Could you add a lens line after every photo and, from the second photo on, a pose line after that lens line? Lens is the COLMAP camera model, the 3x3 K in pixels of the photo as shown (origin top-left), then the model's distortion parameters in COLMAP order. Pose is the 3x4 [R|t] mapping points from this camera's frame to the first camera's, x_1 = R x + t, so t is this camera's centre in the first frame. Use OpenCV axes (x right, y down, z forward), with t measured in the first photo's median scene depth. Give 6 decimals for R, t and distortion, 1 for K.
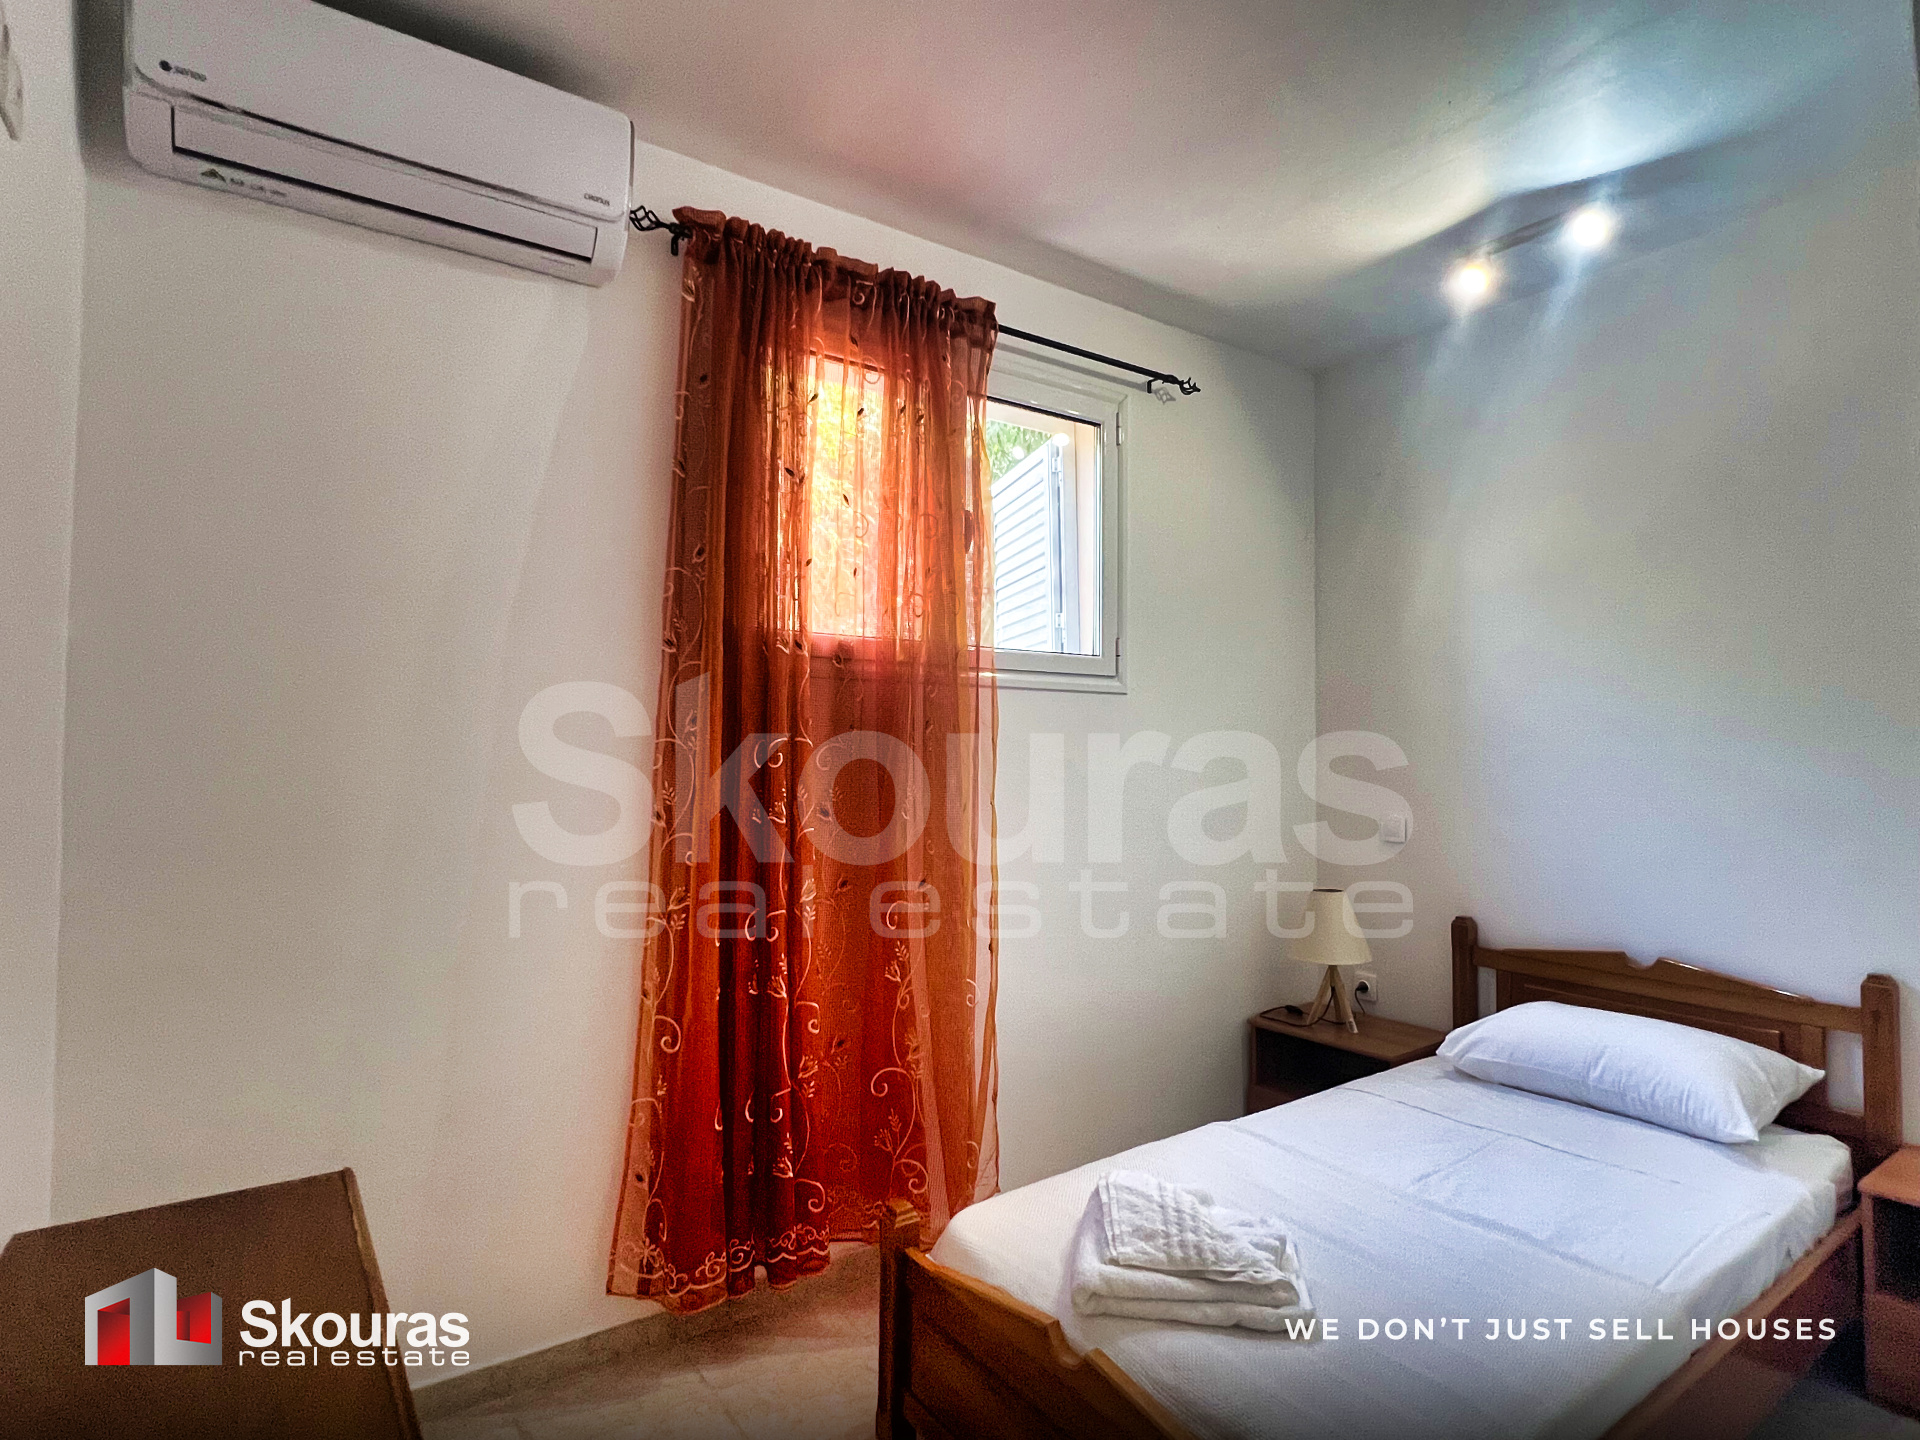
lens RADIAL K [[995.4, 0, 958.8], [0, 995.4, 721.7], [0, 0, 1]] dist [-0.000537, -0.000860]
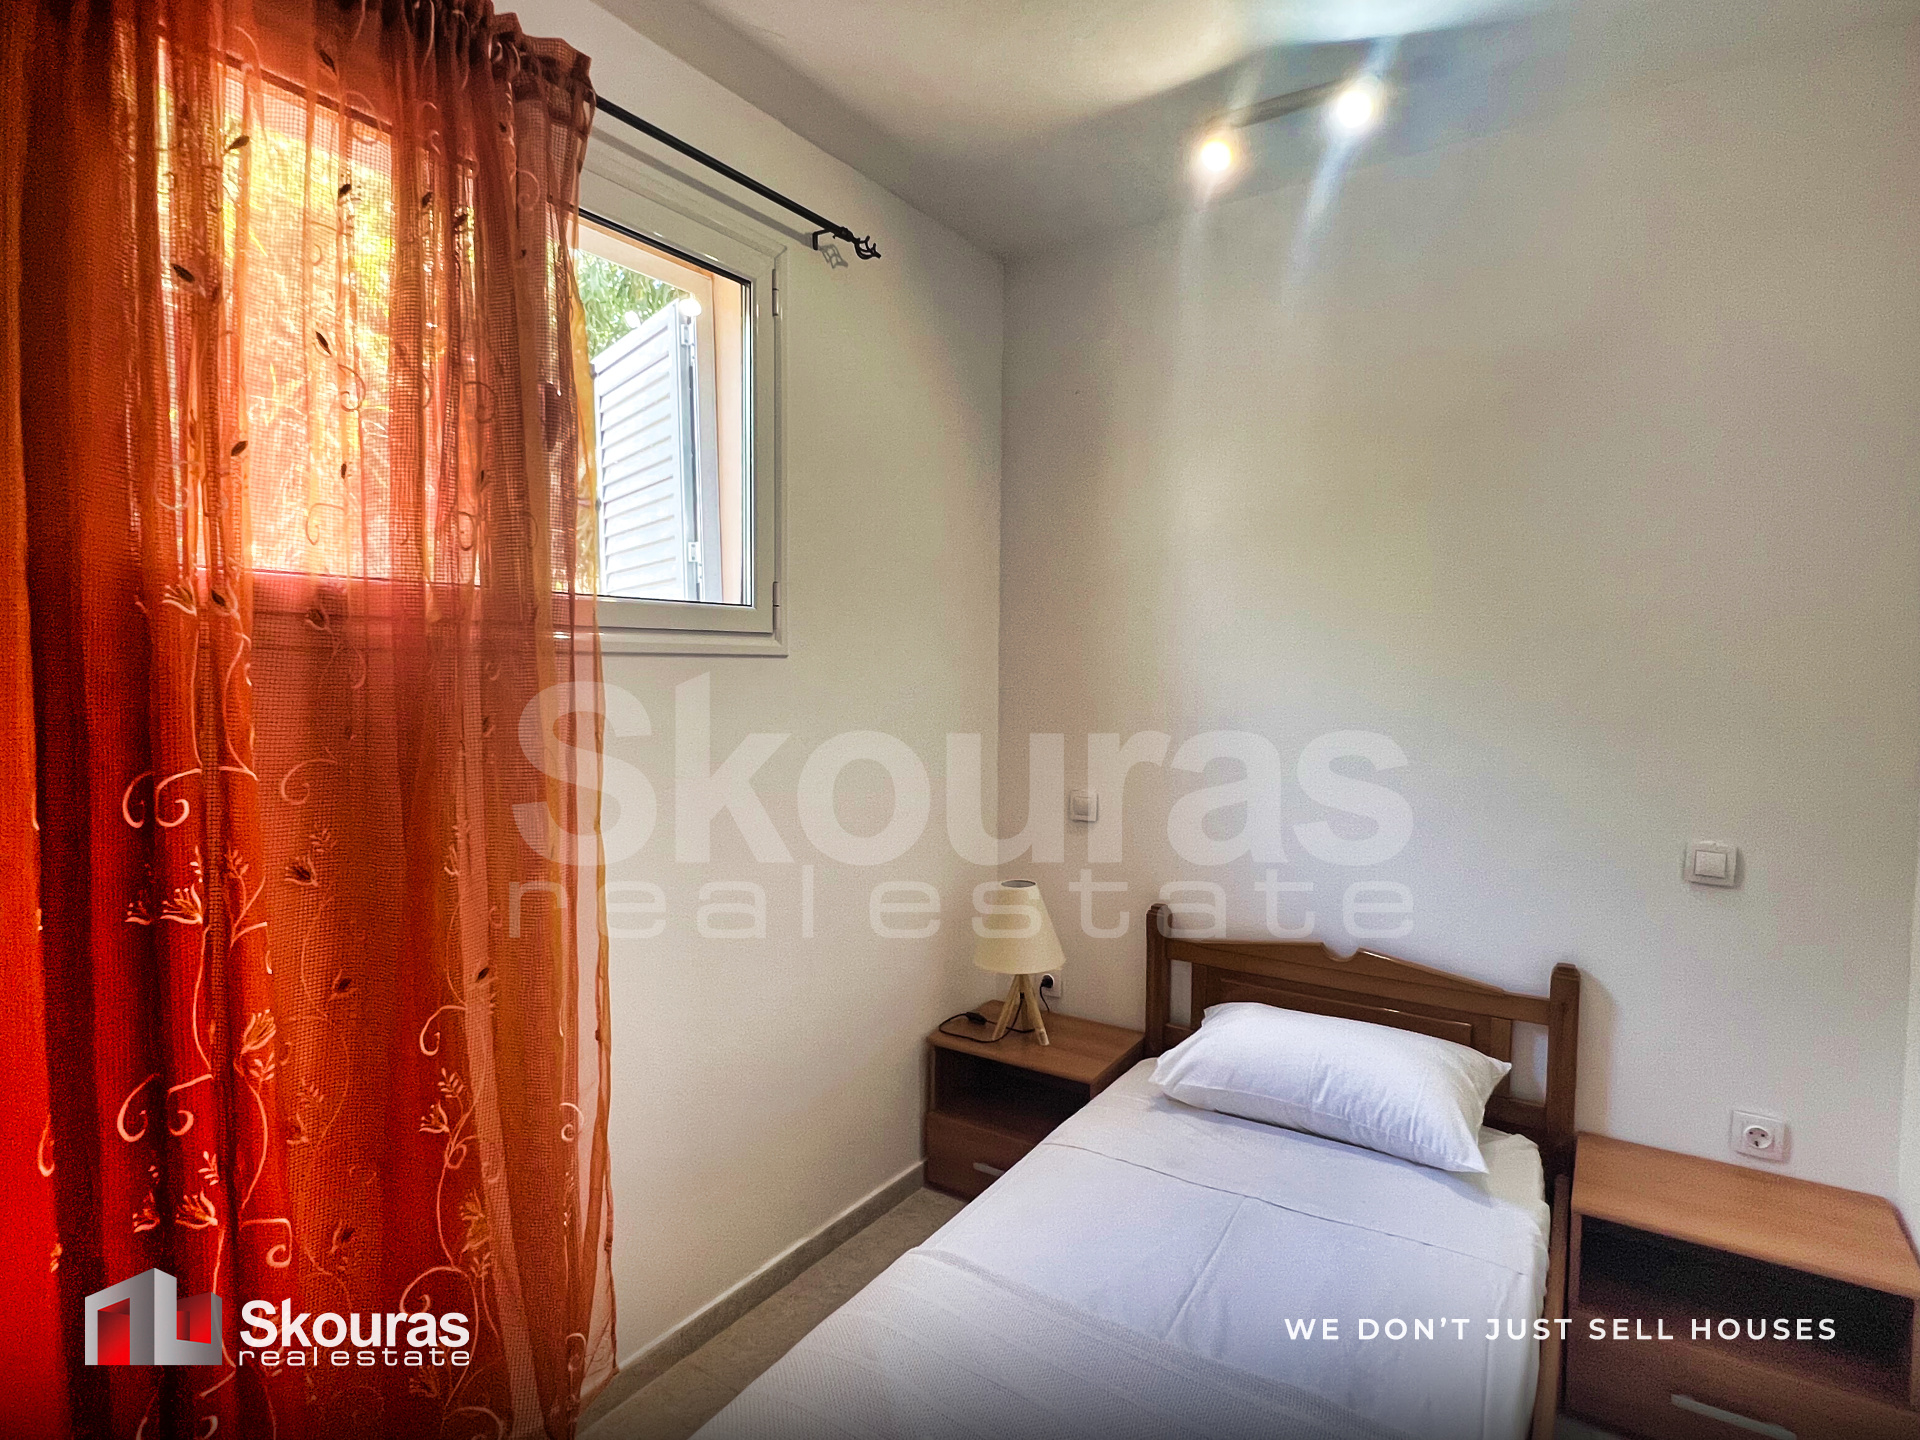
lens RADIAL K [[995.4, 0, 954.7], [0, 995.4, 718.6], [0, 0, 1]] dist [-0.000537, -0.000860]
pose [[0.932636, -0.019131, 0.360312, 0.017504], [-0.012602, 0.996257, 0.085515, -0.055652], [-0.360600, -0.084295, 0.928904, 0.293046]]
